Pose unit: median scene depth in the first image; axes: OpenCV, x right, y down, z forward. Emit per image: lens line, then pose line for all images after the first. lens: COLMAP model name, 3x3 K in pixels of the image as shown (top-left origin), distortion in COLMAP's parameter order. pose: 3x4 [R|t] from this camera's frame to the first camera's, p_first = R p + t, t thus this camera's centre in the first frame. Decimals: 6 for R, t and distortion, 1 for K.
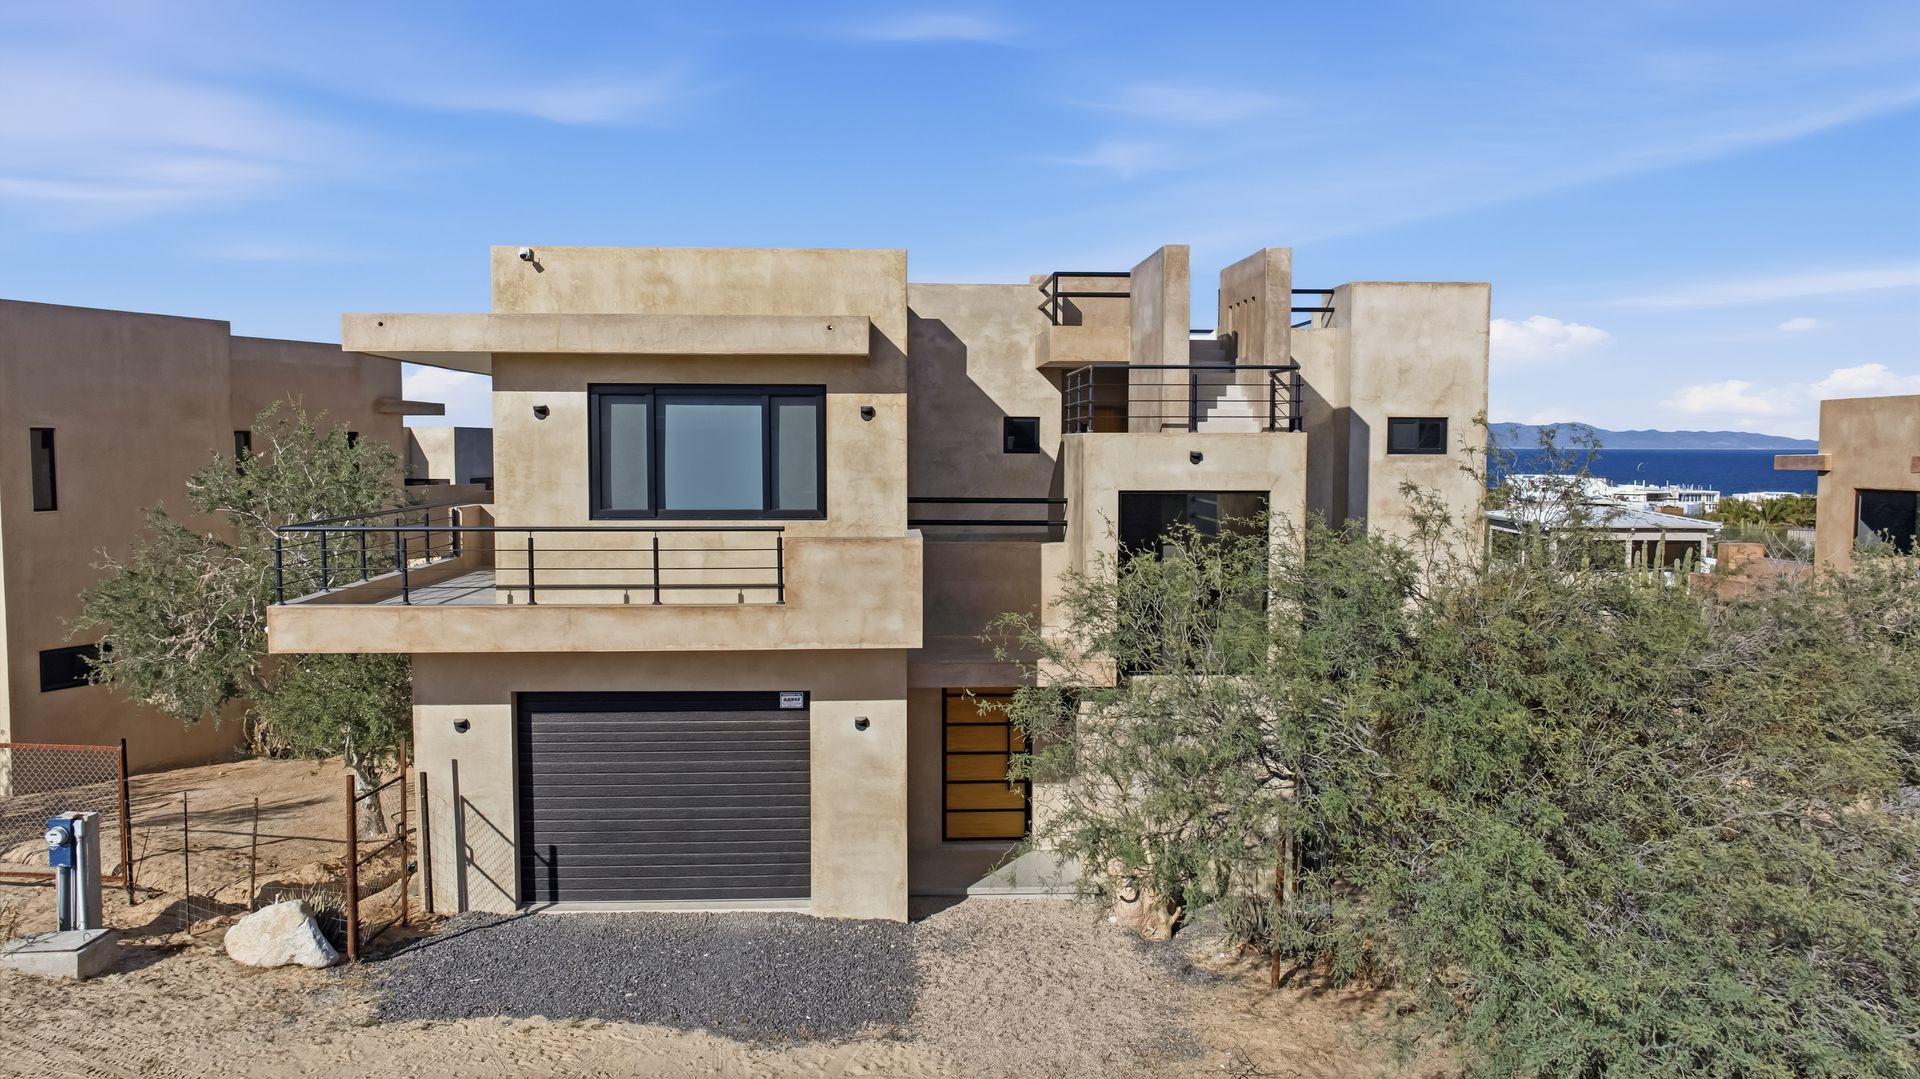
lens RADIAL K [[1365.5, 0, 960.0], [0, 1365.5, 539.5], [0, 0, 1]] dist [-0.075607, 0.082941]
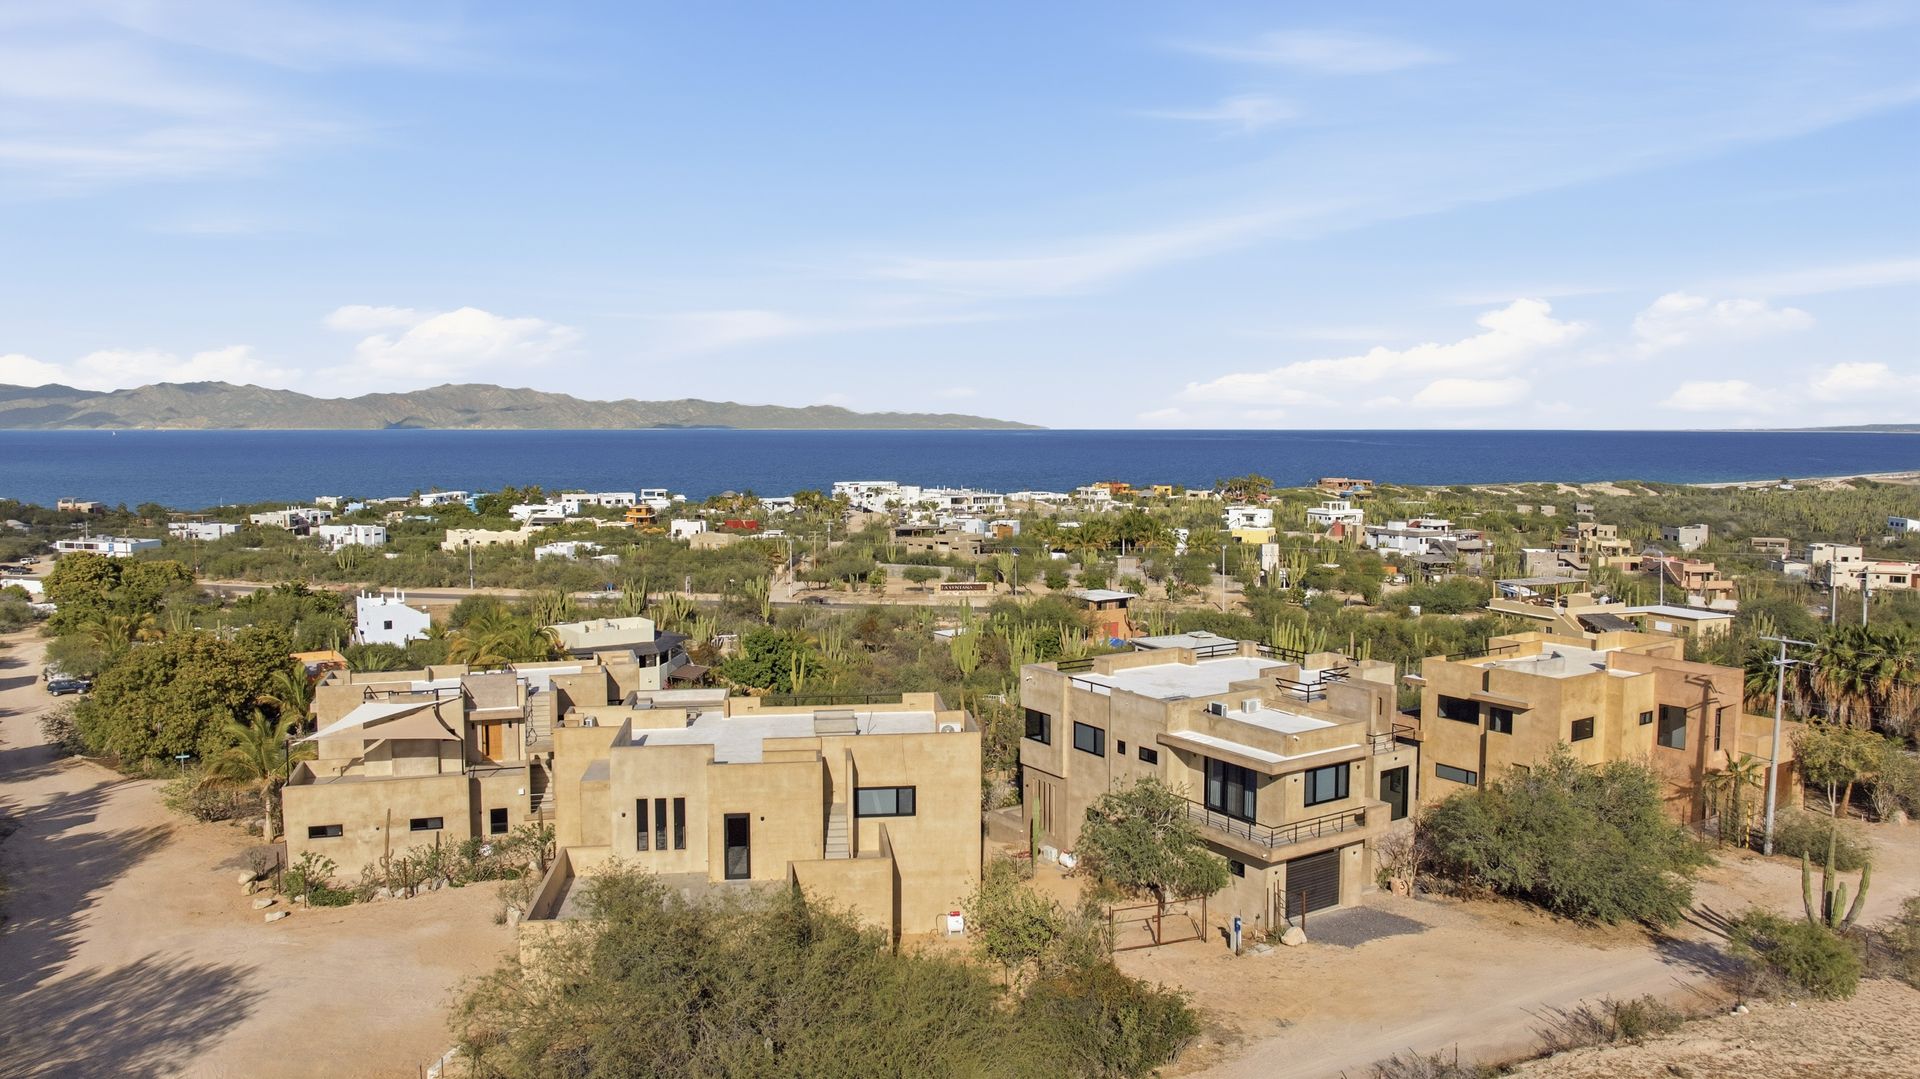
lens RADIAL K [[1365.5, 0, 960.0], [0, 1365.5, 539.5], [0, 0, 1]] dist [-0.075607, 0.082941]
pose [[0.862583, -0.043068, 0.504079, -2.737690], [0.034434, 0.999057, 0.026434, -0.821498], [-0.504743, -0.005444, 0.863253, -1.546812]]
